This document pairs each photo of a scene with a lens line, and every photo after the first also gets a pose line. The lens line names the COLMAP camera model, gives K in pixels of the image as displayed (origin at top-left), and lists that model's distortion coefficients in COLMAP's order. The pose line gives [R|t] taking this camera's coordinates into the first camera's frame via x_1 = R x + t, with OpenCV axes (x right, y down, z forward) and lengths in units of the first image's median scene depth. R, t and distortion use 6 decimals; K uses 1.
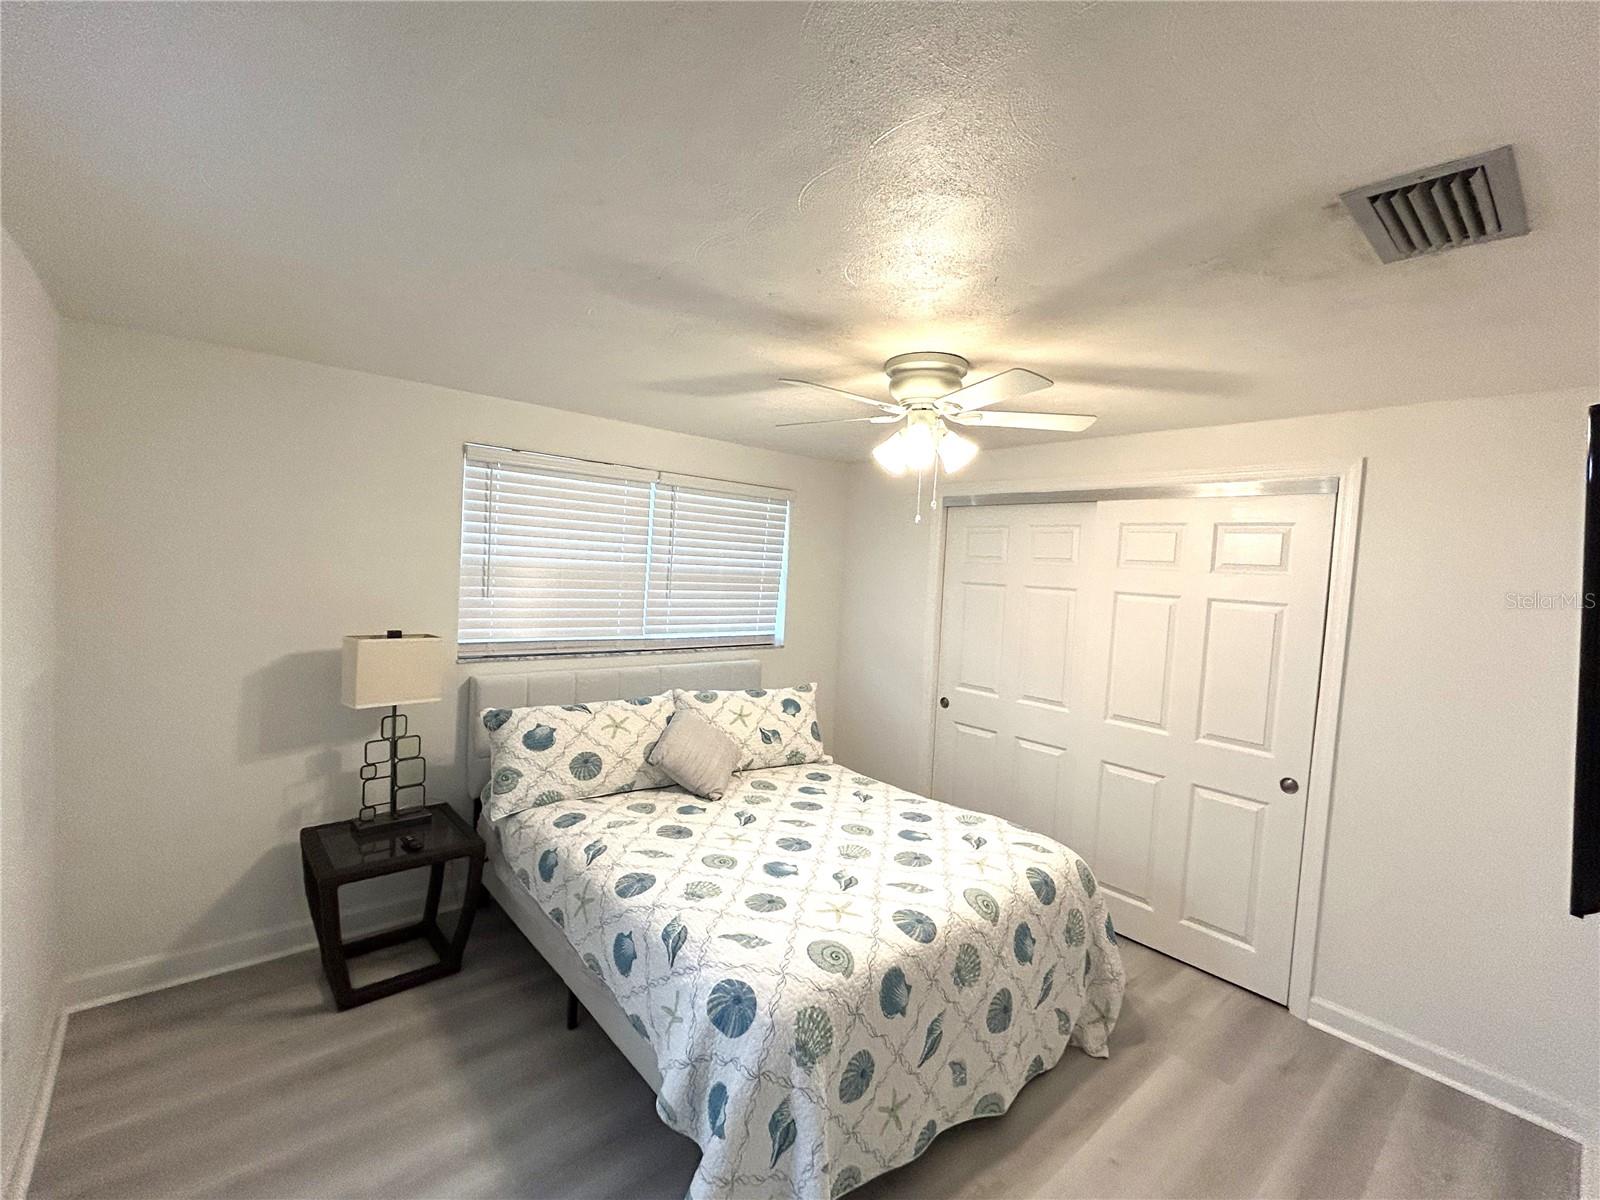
lens RADIAL K [[694.1, 0, 801.2], [0, 694.1, 601.6], [0, 0, 1]] dist [0.002221, 0.000212]
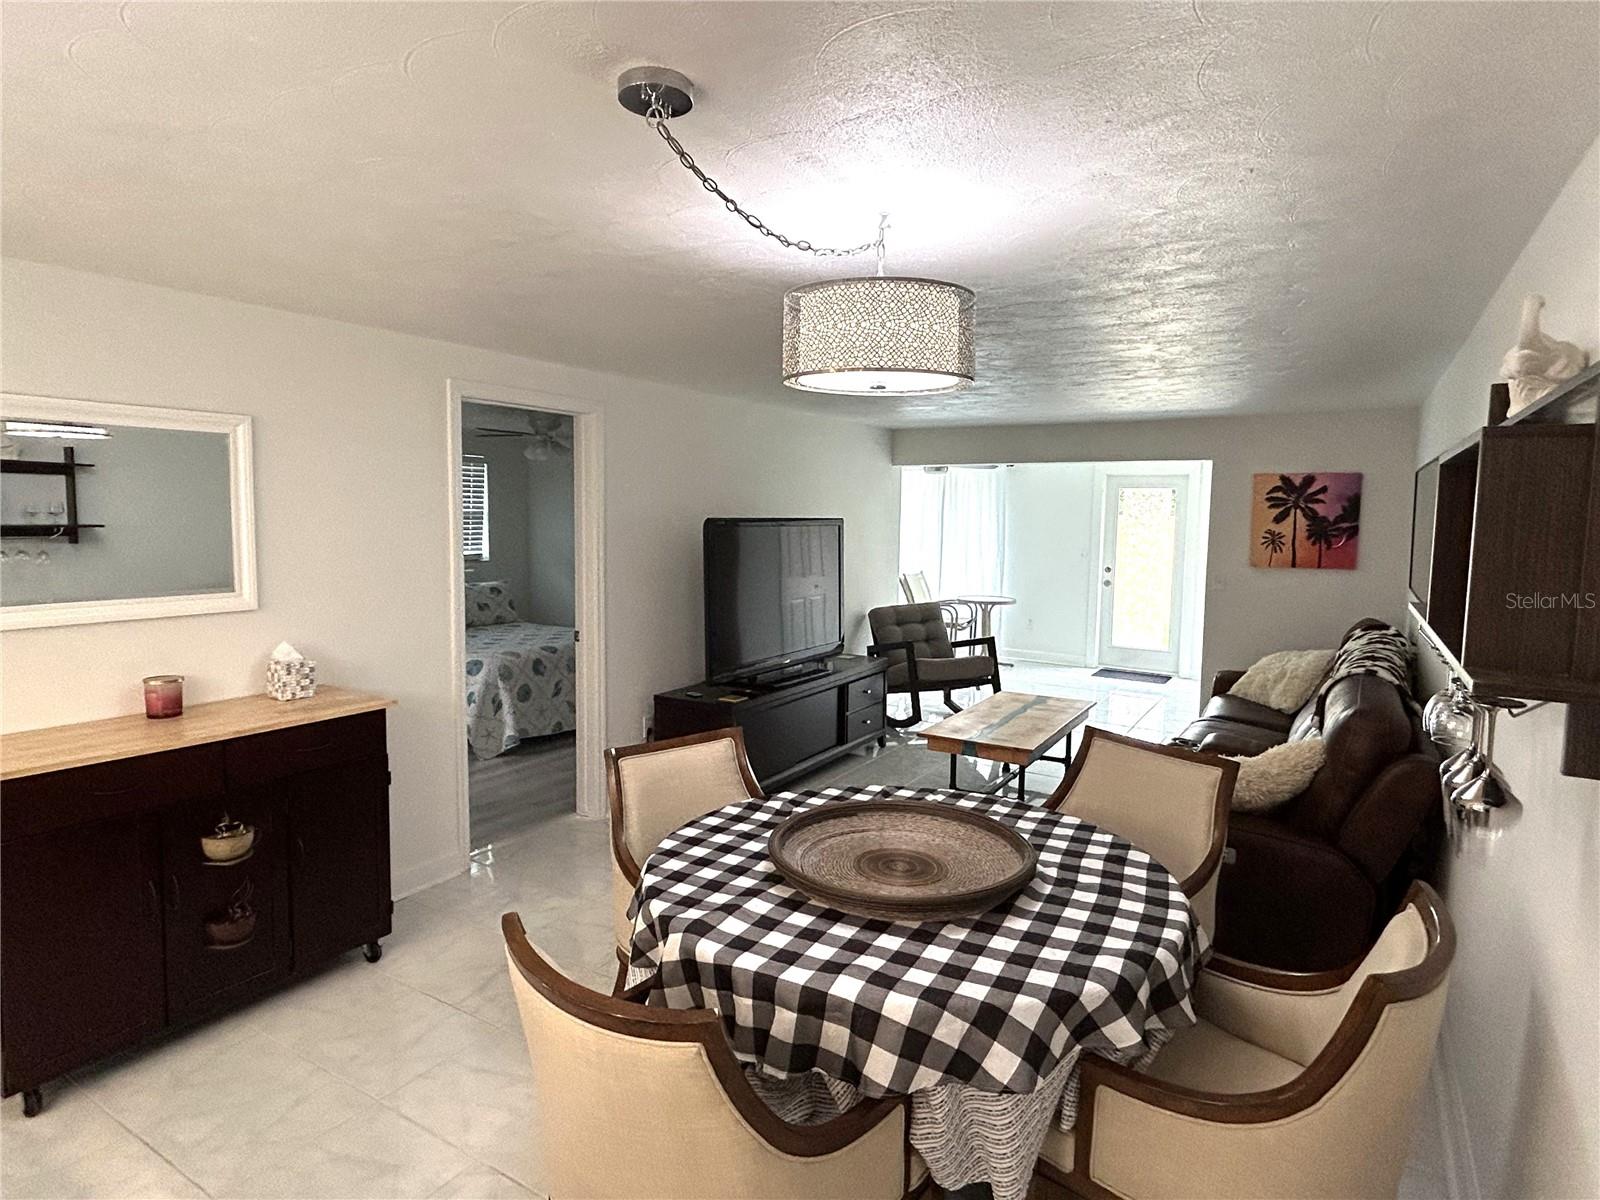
lens RADIAL K [[882.2, 0, 800.5], [0, 882.2, 600.8], [0, 0, 1]] dist [-0.002519, -0.000188]
pose [[0.951290, -0.064169, 0.301545, 0.077933], [0.045046, 0.996533, 0.069955, 0.105687], [-0.304988, -0.052964, 0.950882, -2.263225]]
